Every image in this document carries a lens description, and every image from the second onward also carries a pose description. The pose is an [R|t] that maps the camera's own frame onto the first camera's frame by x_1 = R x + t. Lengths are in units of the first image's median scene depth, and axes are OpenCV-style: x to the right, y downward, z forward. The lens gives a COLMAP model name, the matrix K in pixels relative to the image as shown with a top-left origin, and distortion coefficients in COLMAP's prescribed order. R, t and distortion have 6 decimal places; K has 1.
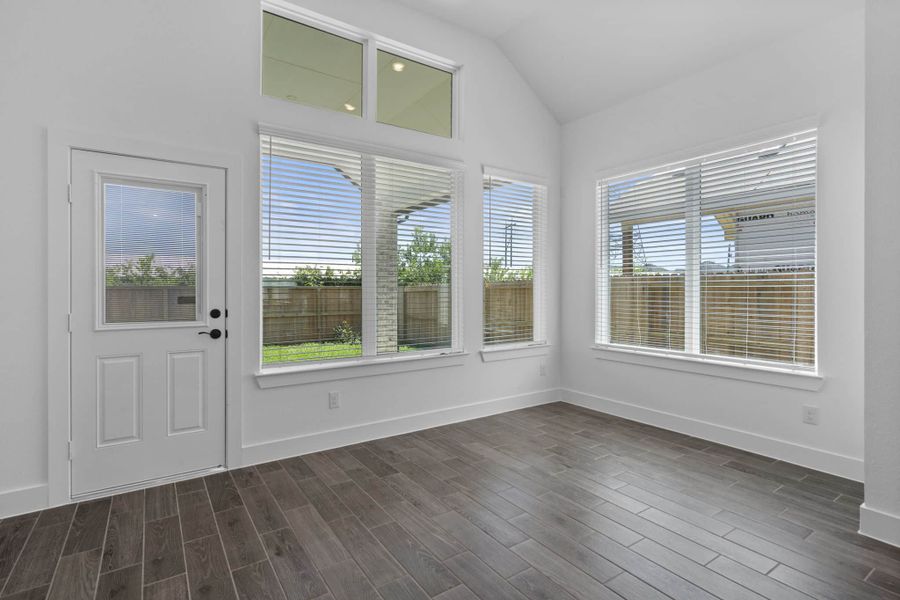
lens RADIAL K [[413.0, 0, 437.2], [0, 413.0, 288.4], [0, 0, 1]] dist [-0.010290, -0.000406]
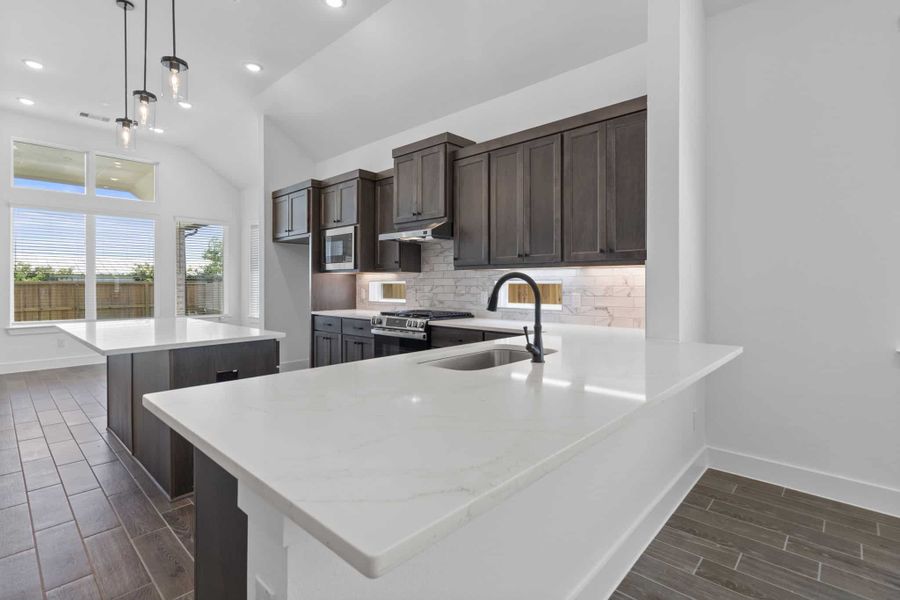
lens RADIAL K [[413.0, 0, 450.2], [0, 413.0, 280.6], [0, 0, 1]] dist [-0.010290, -0.000406]
pose [[0.973951, 0.000461, 0.226757, 1.073791], [0.001073, 0.999977, -0.006645, -0.003442], [-0.226755, 0.006716, 0.973929, -1.259351]]
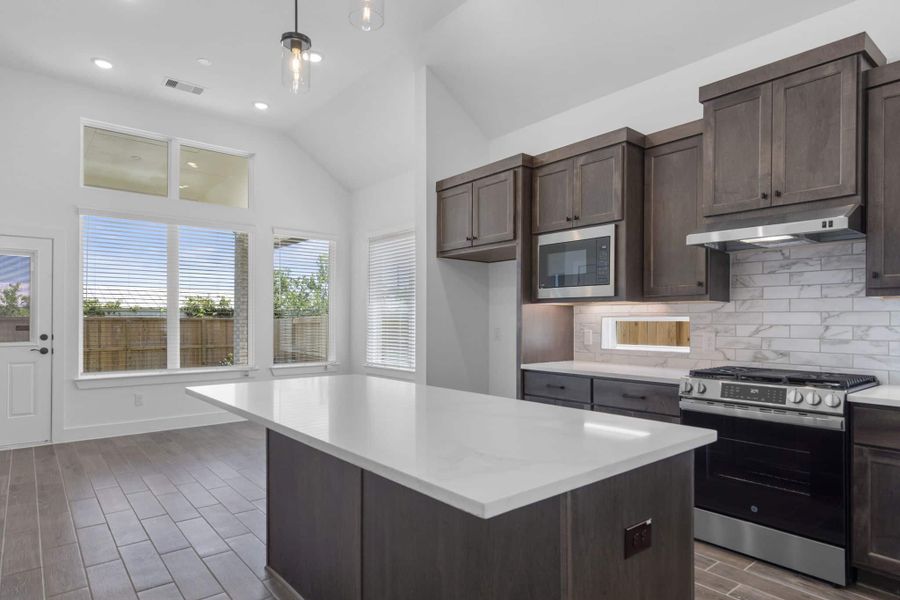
lens RADIAL K [[501.3, 0, 449.0], [0, 501.3, 316.5], [0, 0, 1]] dist [-0.000220, 0.001171]
pose [[0.995980, 0.002850, 0.089529, 0.645758], [-0.002254, 0.999975, -0.006766, -0.003670], [-0.089546, 0.006537, 0.995961, -0.798662]]
